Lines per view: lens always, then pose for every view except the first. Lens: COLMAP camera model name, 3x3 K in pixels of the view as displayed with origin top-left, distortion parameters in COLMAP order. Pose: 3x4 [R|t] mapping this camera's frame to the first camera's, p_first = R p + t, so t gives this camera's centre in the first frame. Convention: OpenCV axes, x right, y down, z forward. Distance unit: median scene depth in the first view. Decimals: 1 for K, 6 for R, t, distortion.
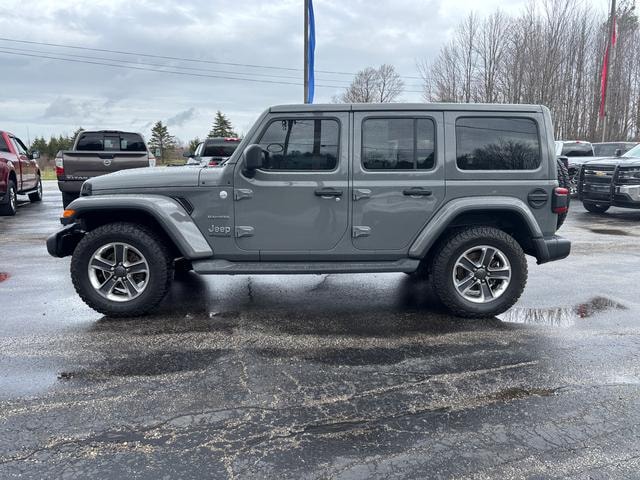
lens RADIAL K [[477.6, 0, 320.0], [0, 477.6, 240.0], [0, 0, 1]] dist [0.029340, -0.002569]
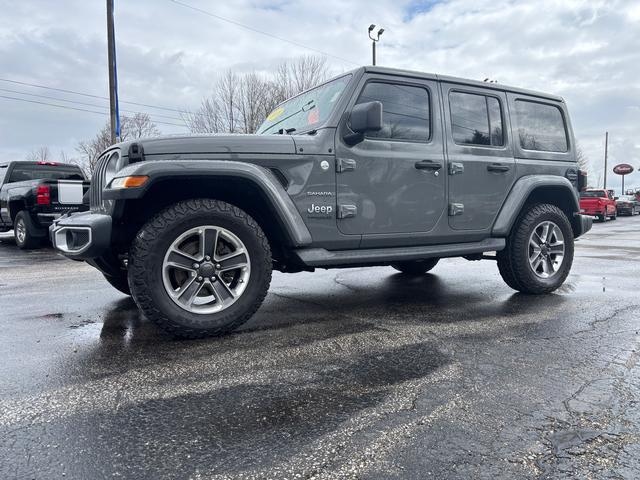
lens RADIAL K [[477.6, 0, 320.0], [0, 477.6, 240.0], [0, 0, 1]] dist [0.029340, -0.002569]
pose [[0.890107, -0.043865, 0.453636, -0.573088], [0.088955, 0.992935, -0.078531, 0.090772], [-0.446986, 0.110254, 0.887720, 0.305599]]
